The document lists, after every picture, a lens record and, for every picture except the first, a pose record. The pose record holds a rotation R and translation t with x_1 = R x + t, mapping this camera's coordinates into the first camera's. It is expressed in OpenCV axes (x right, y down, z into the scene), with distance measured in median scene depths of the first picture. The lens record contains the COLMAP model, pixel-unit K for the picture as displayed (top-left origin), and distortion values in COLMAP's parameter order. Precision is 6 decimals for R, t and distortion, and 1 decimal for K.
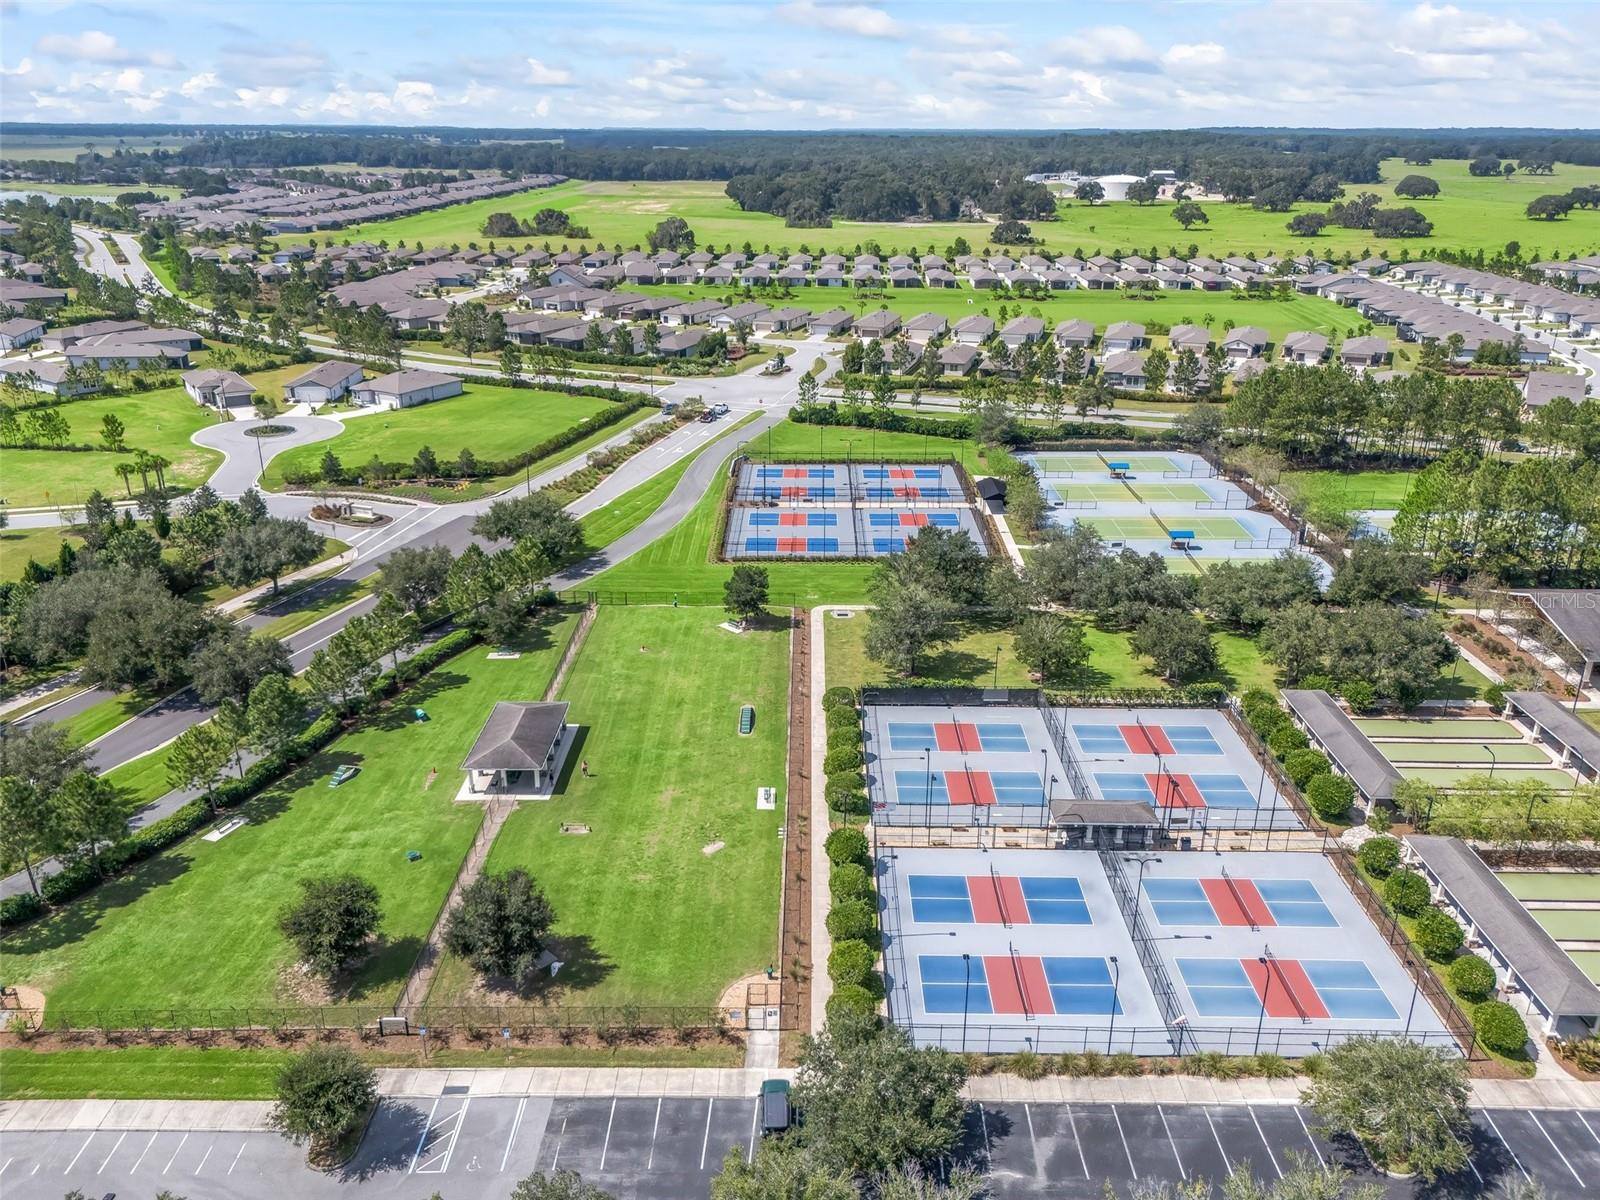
lens RADIAL K [[1151.6, 0, 800.0], [0, 1151.6, 600.0], [0, 0, 1]] dist [-0.006219, -0.002337]
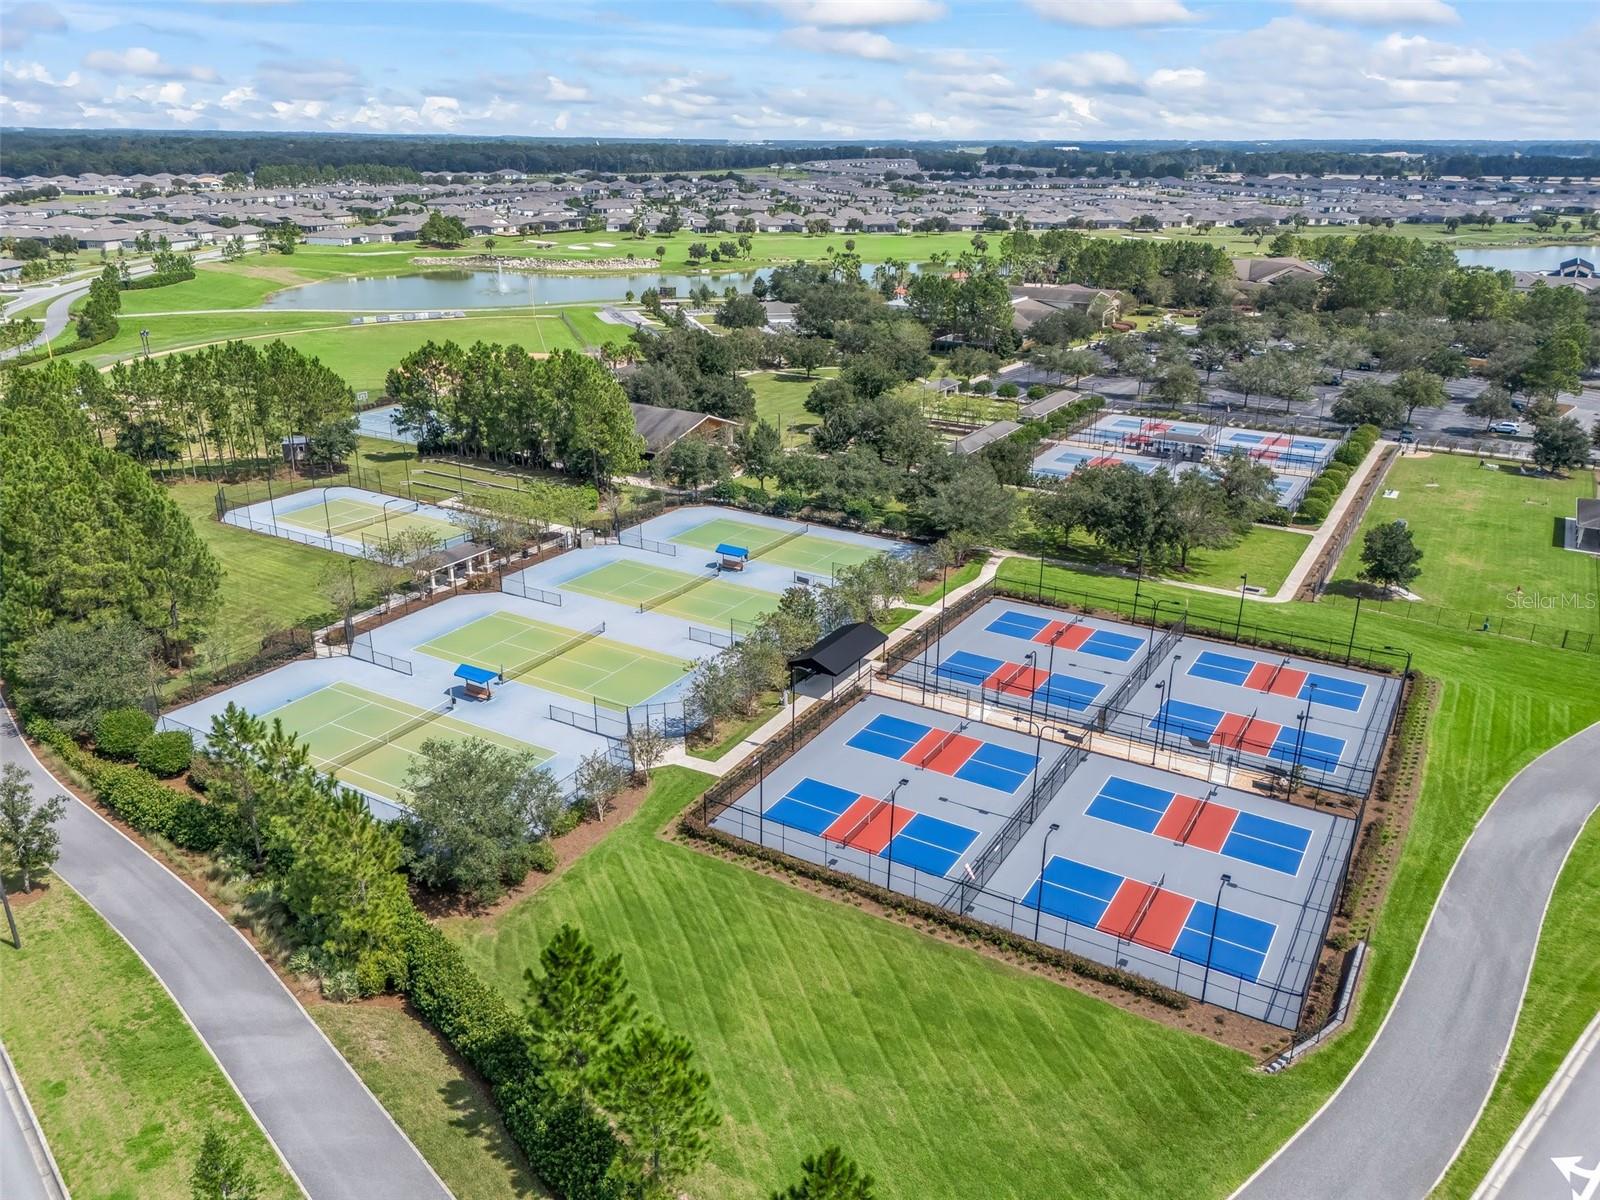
lens RADIAL K [[1151.6, 0, 800.0], [0, 1151.6, 600.0], [0, 0, 1]] dist [-0.006219, -0.002337]
pose [[-0.854831, -0.189724, 0.482979, -0.065280], [0.192367, 0.748578, 0.634528, -0.432942], [-0.481932, 0.635324, -0.603411, 1.259658]]
